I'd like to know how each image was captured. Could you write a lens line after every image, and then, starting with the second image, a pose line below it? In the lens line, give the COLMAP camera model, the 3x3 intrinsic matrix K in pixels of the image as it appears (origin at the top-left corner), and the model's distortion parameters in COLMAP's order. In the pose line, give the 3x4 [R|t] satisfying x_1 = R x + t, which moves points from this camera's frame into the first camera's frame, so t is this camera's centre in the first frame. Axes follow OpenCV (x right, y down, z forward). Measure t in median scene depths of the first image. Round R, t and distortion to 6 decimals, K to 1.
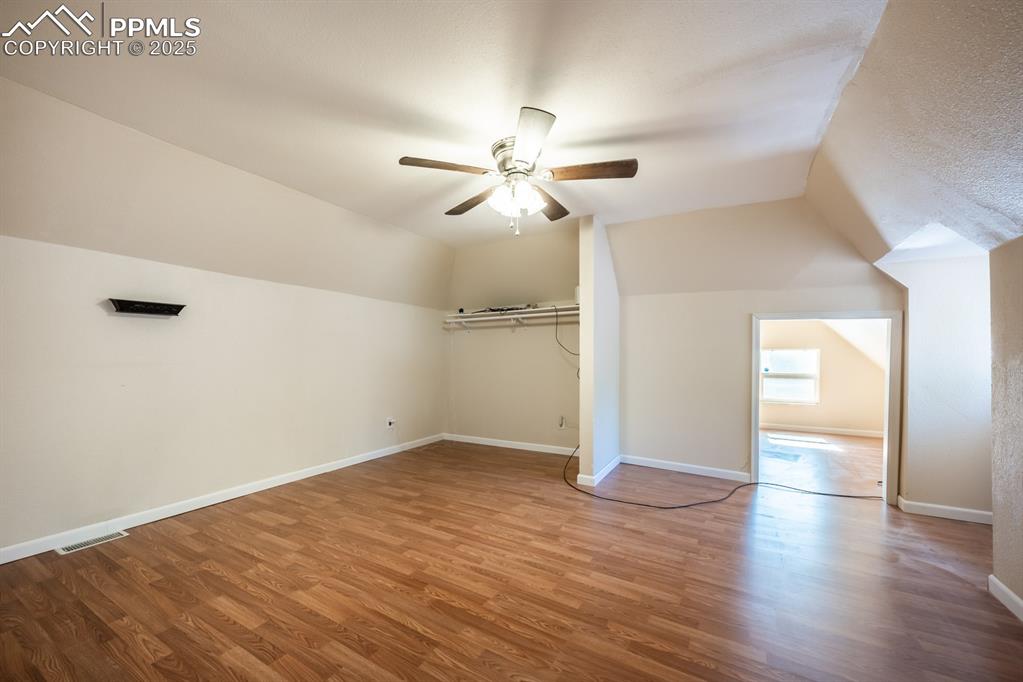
lens RADIAL K [[402.1, 0, 504.8], [0, 402.1, 346.5], [0, 0, 1]] dist [-0.008747, 0.000283]
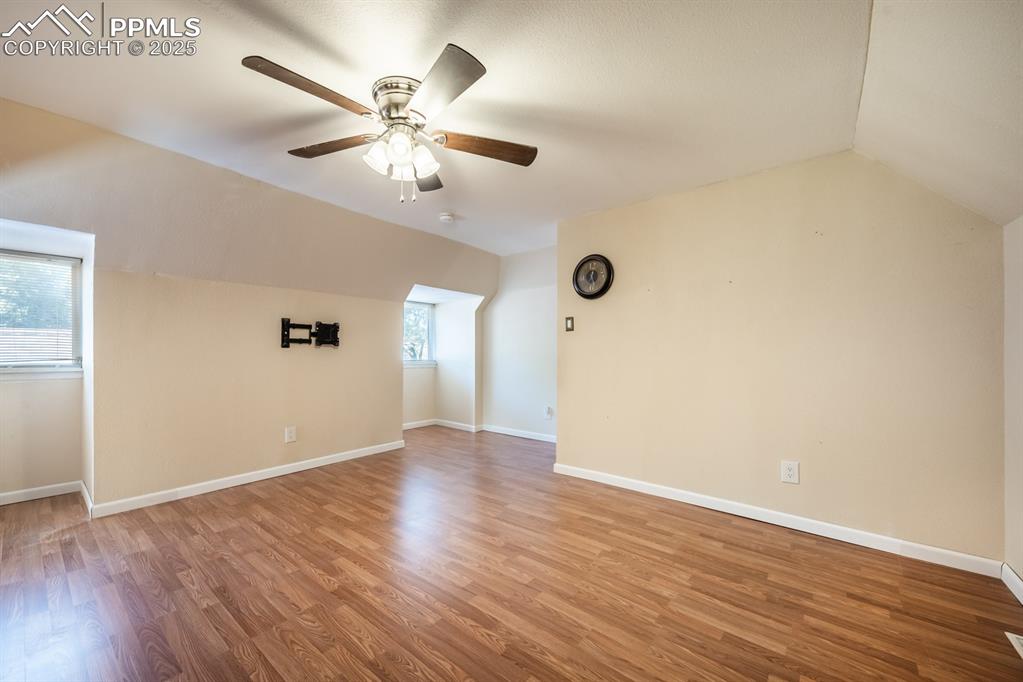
lens RADIAL K [[402.1, 0, 504.8], [0, 402.1, 346.5], [0, 0, 1]] dist [-0.008747, 0.000283]
pose [[-0.989740, -0.011122, 0.142444, -0.333602], [-0.016160, 0.999282, -0.034260, 0.047350], [-0.141961, -0.036210, -0.989210, 2.013942]]
